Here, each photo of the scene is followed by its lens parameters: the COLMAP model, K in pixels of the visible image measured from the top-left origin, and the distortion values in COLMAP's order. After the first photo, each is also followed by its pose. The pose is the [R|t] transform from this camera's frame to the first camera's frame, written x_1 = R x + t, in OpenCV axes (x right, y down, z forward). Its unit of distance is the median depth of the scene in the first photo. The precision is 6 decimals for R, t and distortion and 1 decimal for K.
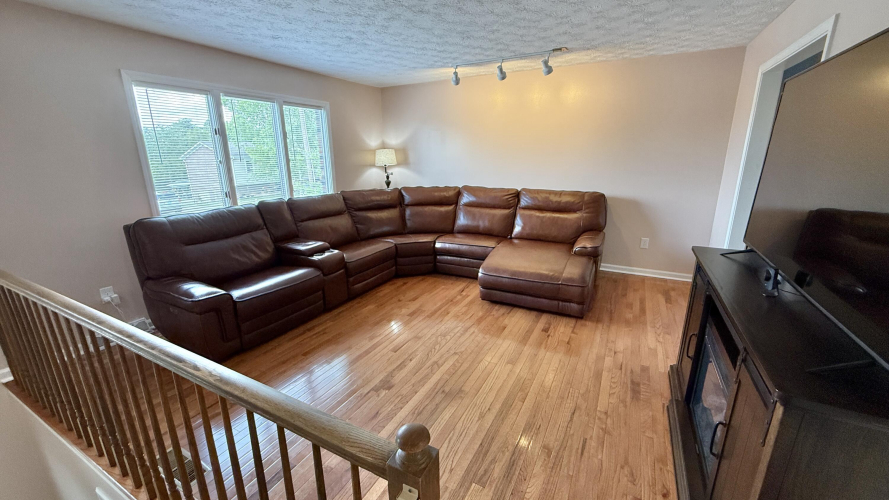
lens RADIAL K [[354.1, 0, 444.0], [0, 354.1, 247.6], [0, 0, 1]] dist [0.002335, 0.000476]
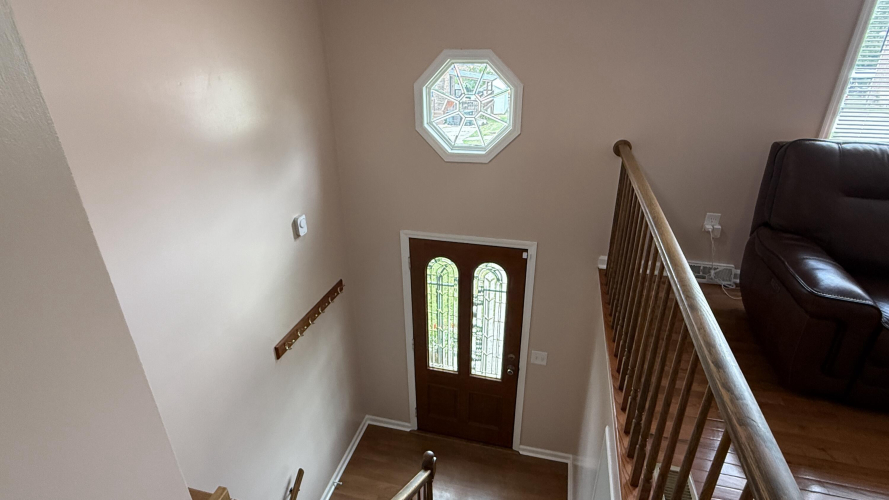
lens RADIAL K [[462.2, 0, 444.9], [0, 462.2, 250.1], [0, 0, 1]] dist [0.003072, -0.000258]
pose [[0.239991, 0.421127, -0.874675, -0.246857], [-0.251277, 0.897248, 0.363051, -0.056141], [0.937691, 0.132657, 0.321151, 0.181916]]
